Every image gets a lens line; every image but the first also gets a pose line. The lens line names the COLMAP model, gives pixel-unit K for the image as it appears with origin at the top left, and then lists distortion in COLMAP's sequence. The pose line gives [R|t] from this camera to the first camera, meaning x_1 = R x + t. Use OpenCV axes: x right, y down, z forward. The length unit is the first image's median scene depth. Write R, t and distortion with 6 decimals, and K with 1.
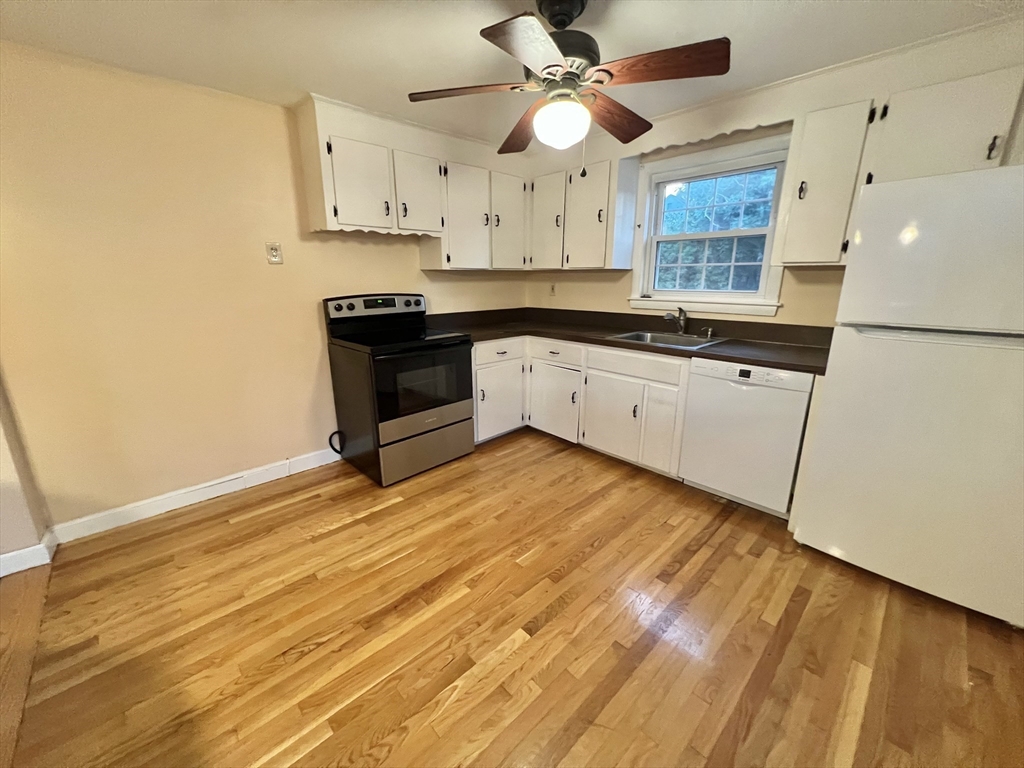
lens RADIAL K [[407.1, 0, 511.0], [0, 407.1, 386.0], [0, 0, 1]] dist [-0.008196, -0.000154]
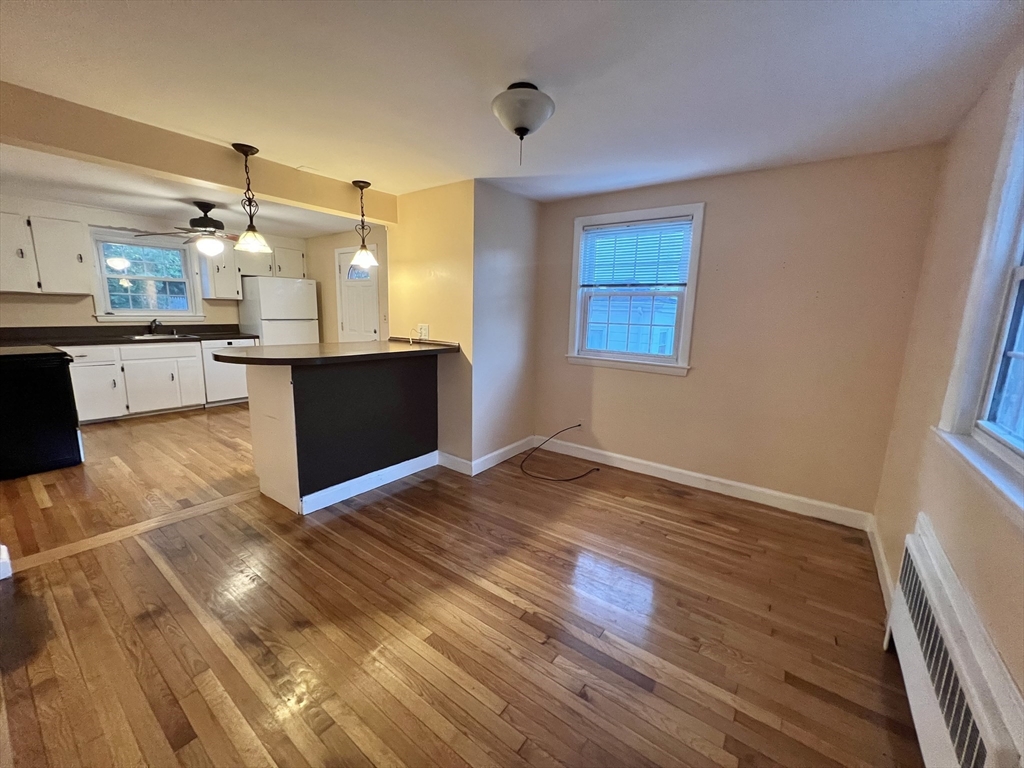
lens RADIAL K [[407.1, 0, 511.0], [0, 407.1, 386.0], [0, 0, 1]] dist [-0.008196, -0.000154]
pose [[-0.178436, -0.182231, 0.966929, -1.950661], [0.228648, 0.948120, 0.220881, 0.055290], [-0.957016, 0.260500, -0.127512, -0.203802]]
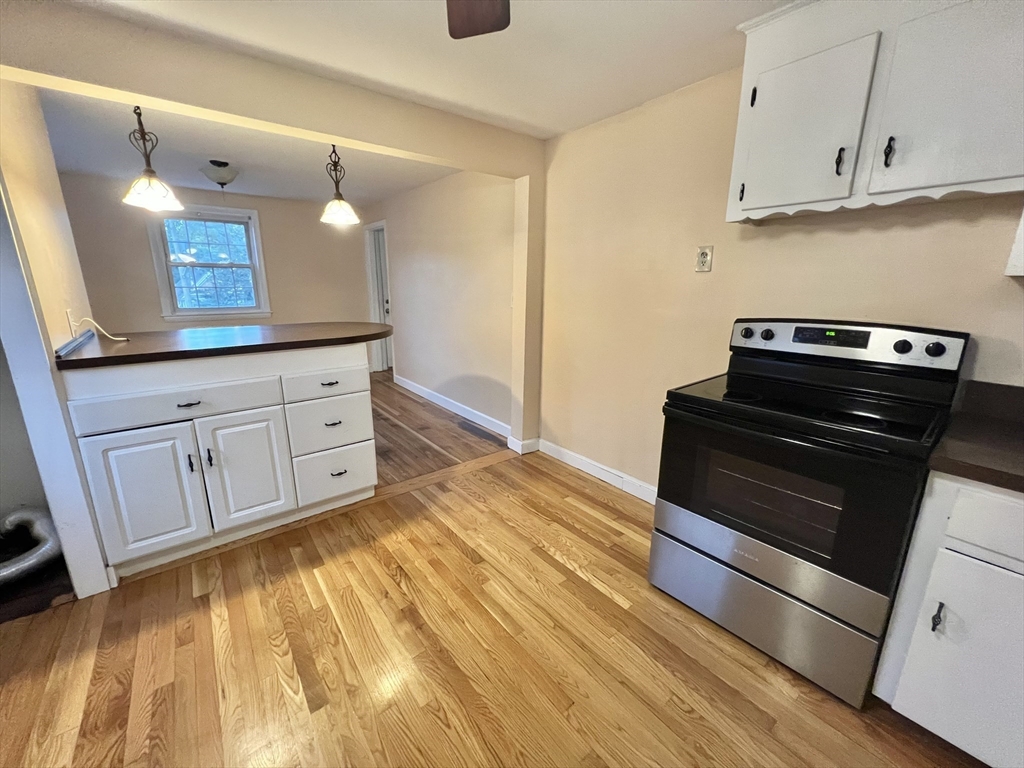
lens RADIAL K [[407.1, 0, 511.0], [0, 407.1, 386.0], [0, 0, 1]] dist [-0.008196, -0.000154]
pose [[-0.088348, 0.245323, -0.965407, 0.348564], [-0.270867, 0.926758, 0.260290, -0.212014], [0.958554, 0.284493, -0.015427, 0.768260]]
